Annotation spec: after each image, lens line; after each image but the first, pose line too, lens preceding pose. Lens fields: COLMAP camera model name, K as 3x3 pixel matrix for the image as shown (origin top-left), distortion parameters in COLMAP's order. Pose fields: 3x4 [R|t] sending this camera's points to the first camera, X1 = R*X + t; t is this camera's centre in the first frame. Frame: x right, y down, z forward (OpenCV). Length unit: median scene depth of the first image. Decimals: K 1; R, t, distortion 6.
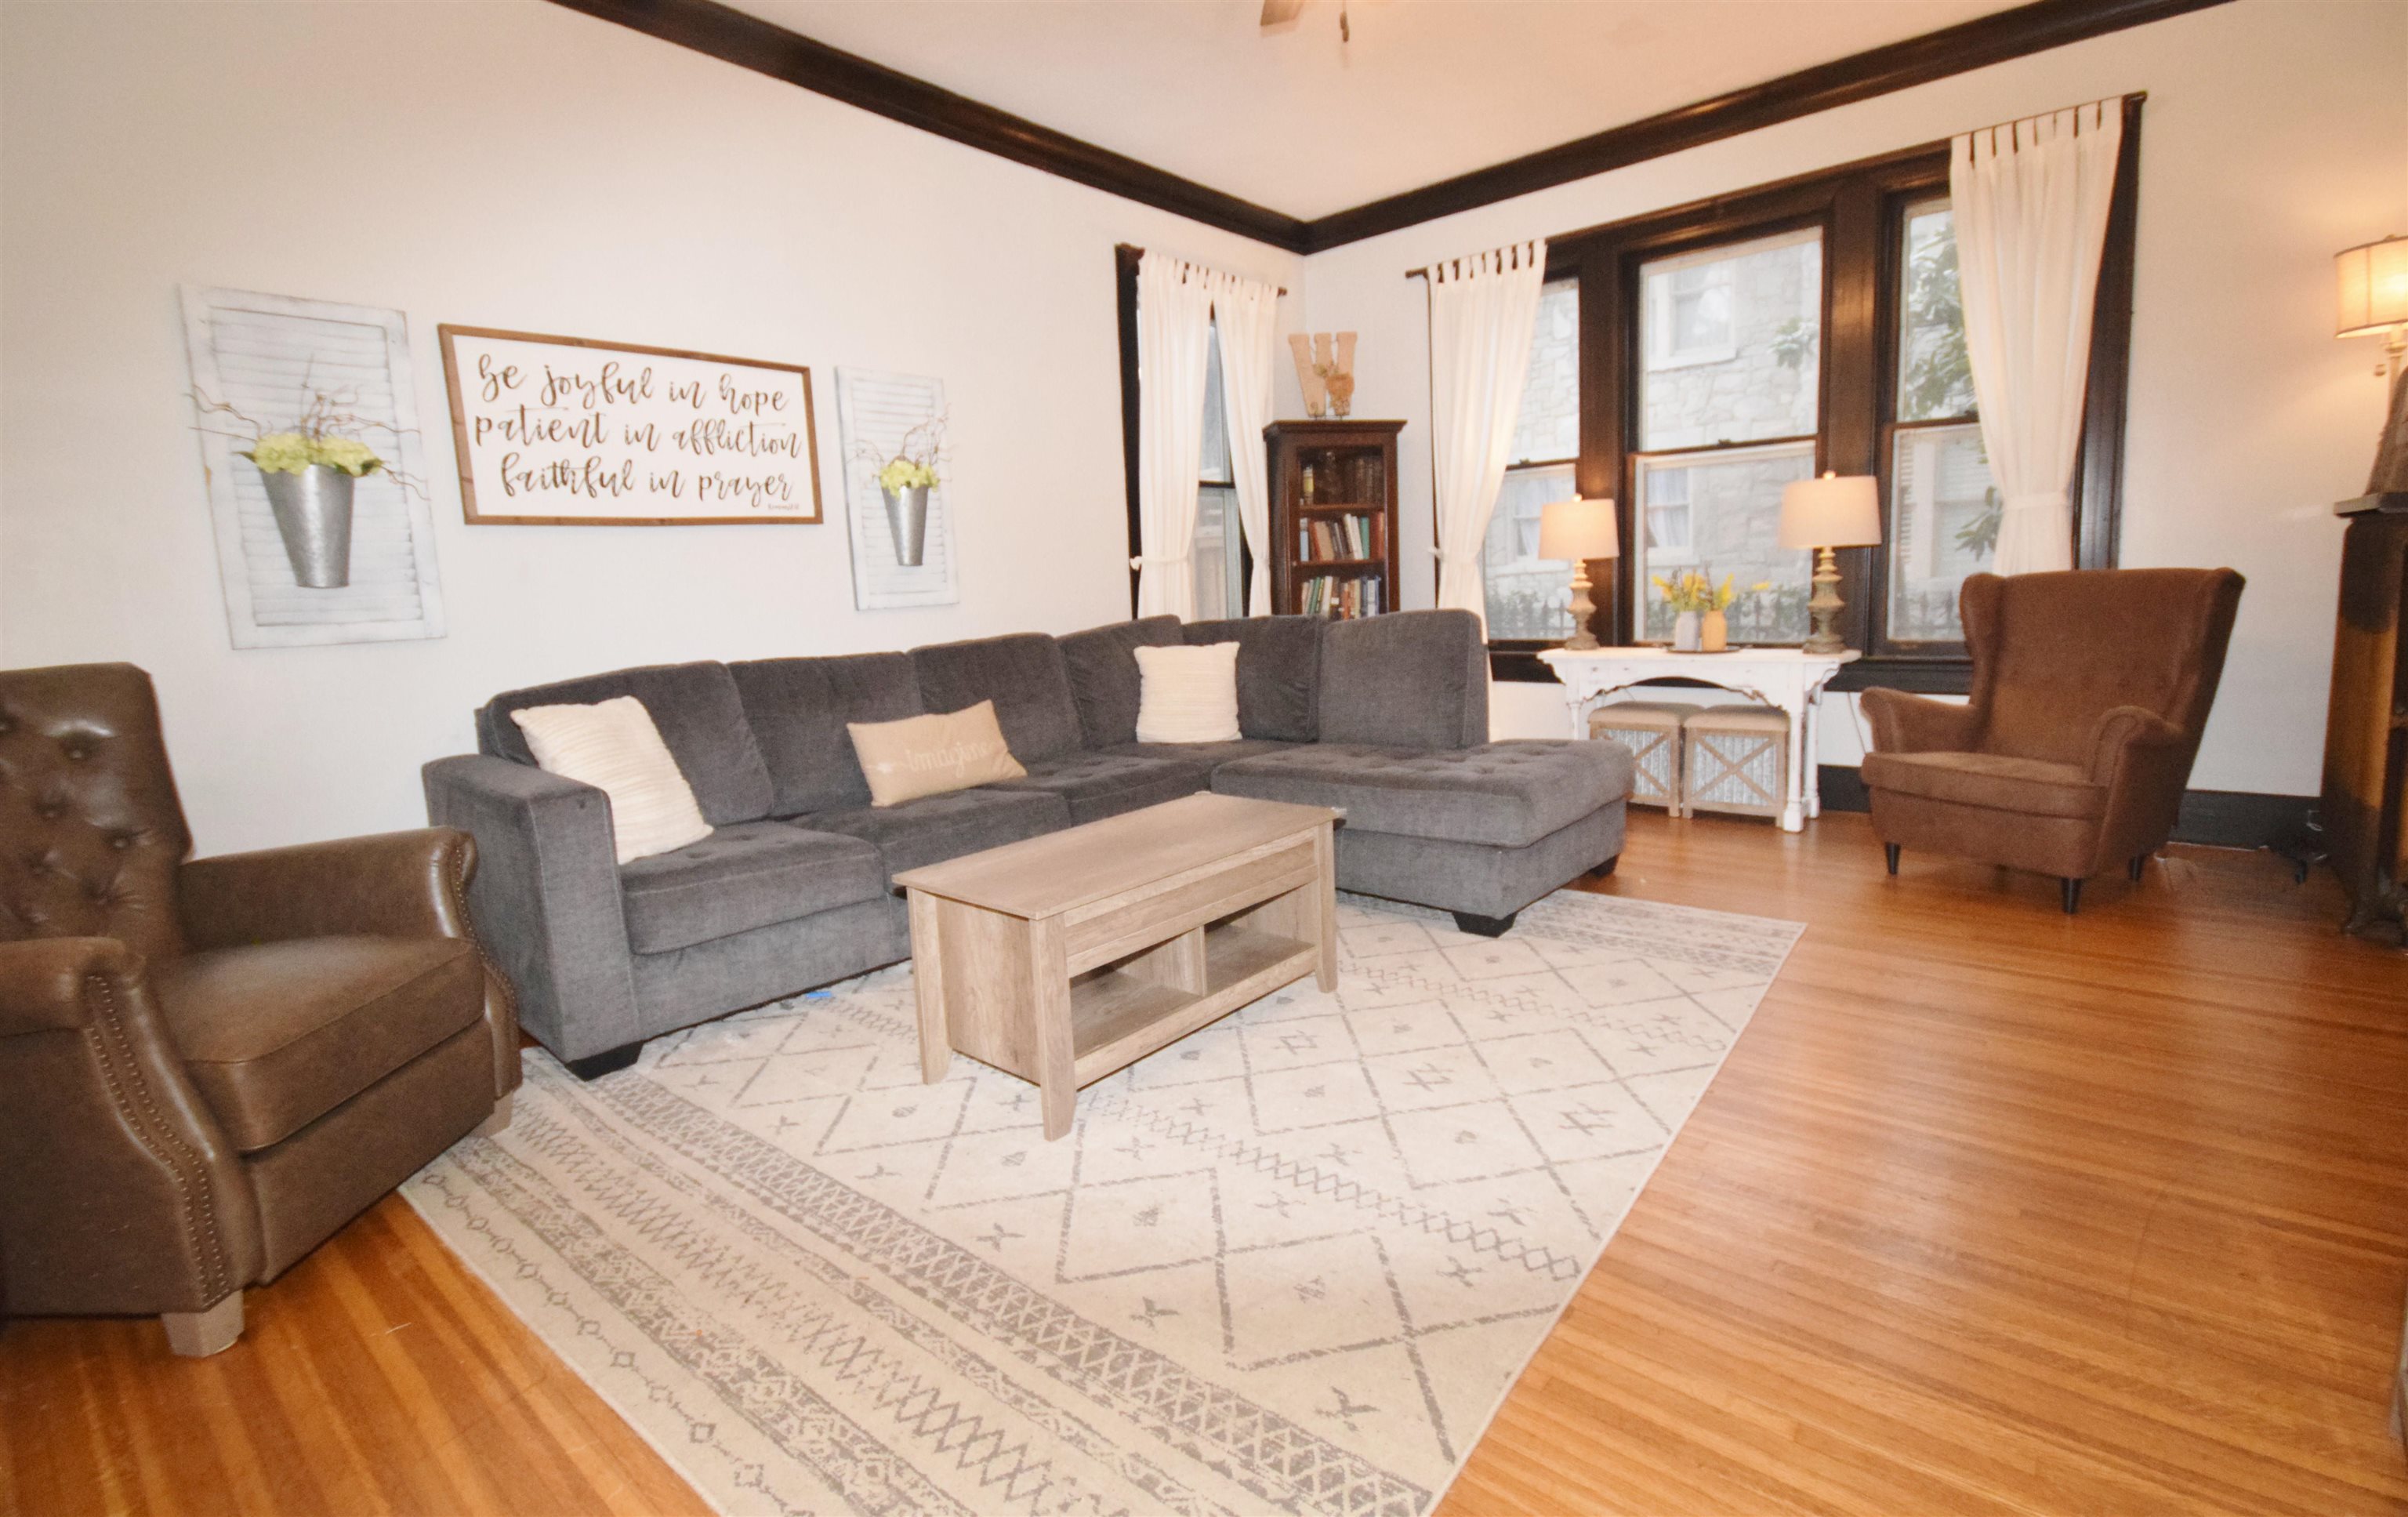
lens RADIAL K [[1102.1, 0, 1214.8], [0, 1102.1, 747.4], [0, 0, 1]] dist [0.000928, 0.000602]
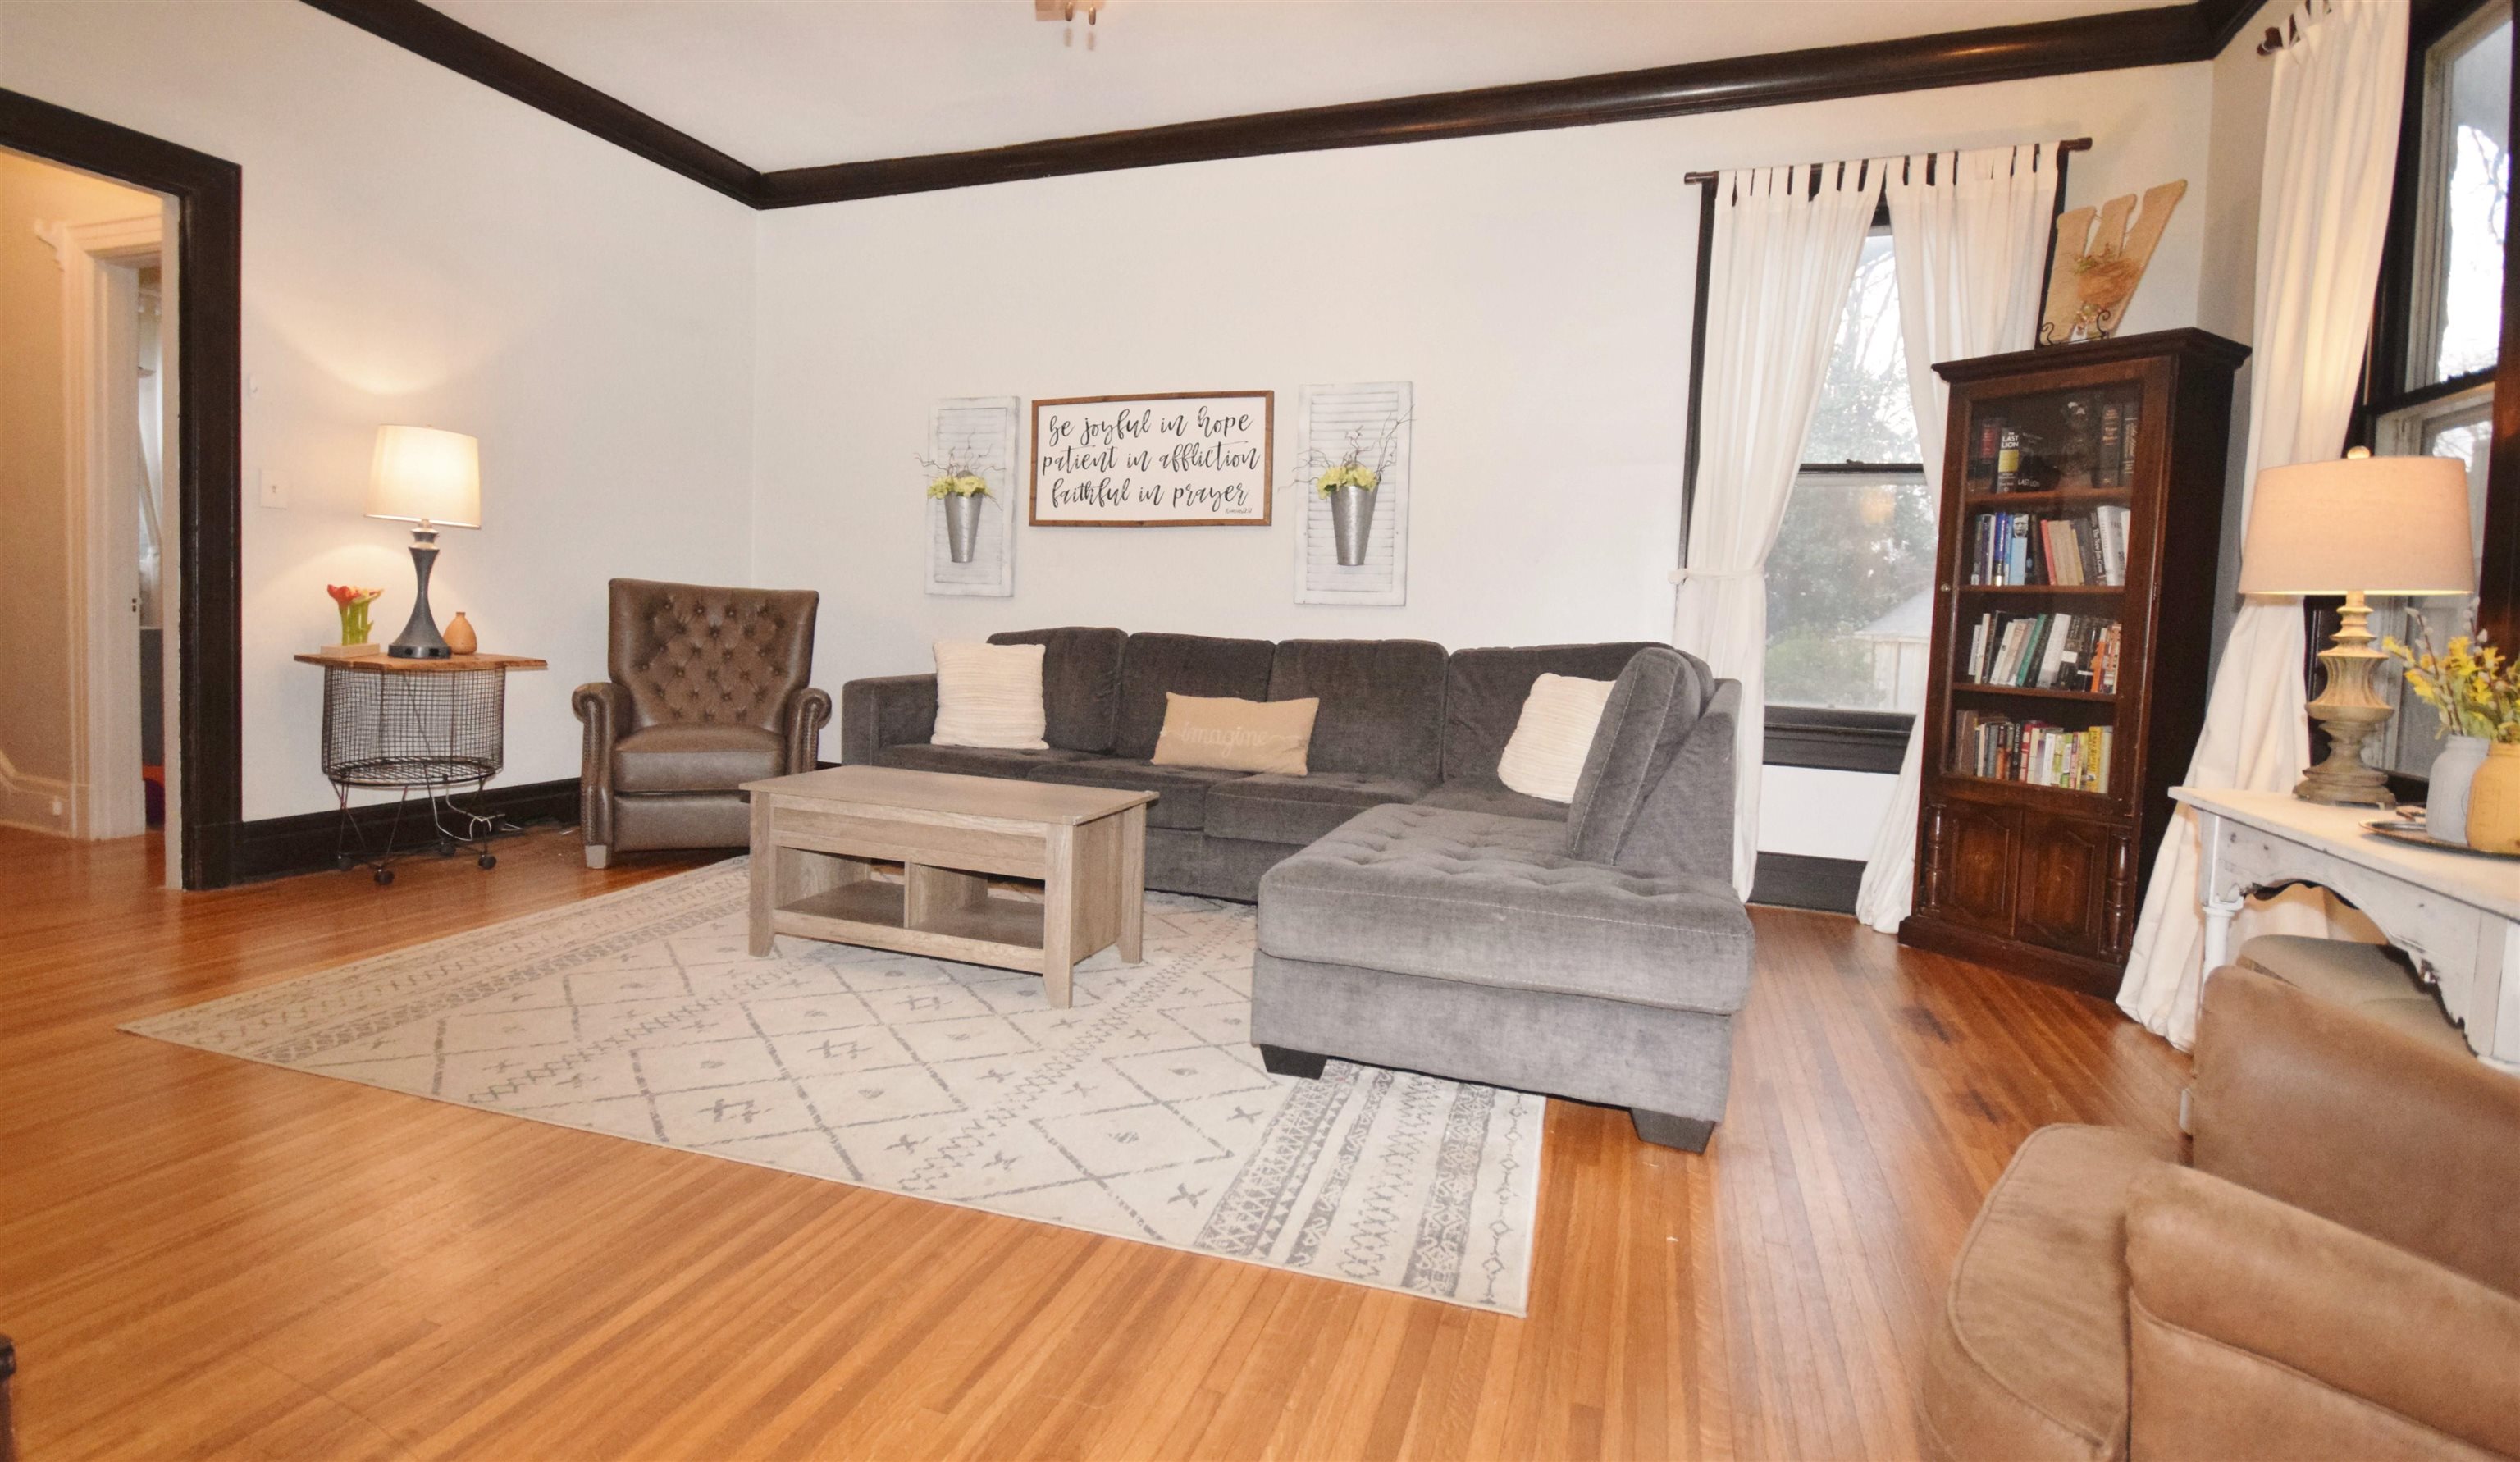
lens RADIAL K [[1202.9, 0, 1196.7], [0, 1202.9, 689.3], [0, 0, 1]] dist [0.003336, 0.000490]
pose [[0.321341, 0.117483, -0.939648, 0.892724], [-0.192614, 0.979640, 0.056613, -0.103755], [0.927168, 0.162798, 0.337428, 0.602255]]
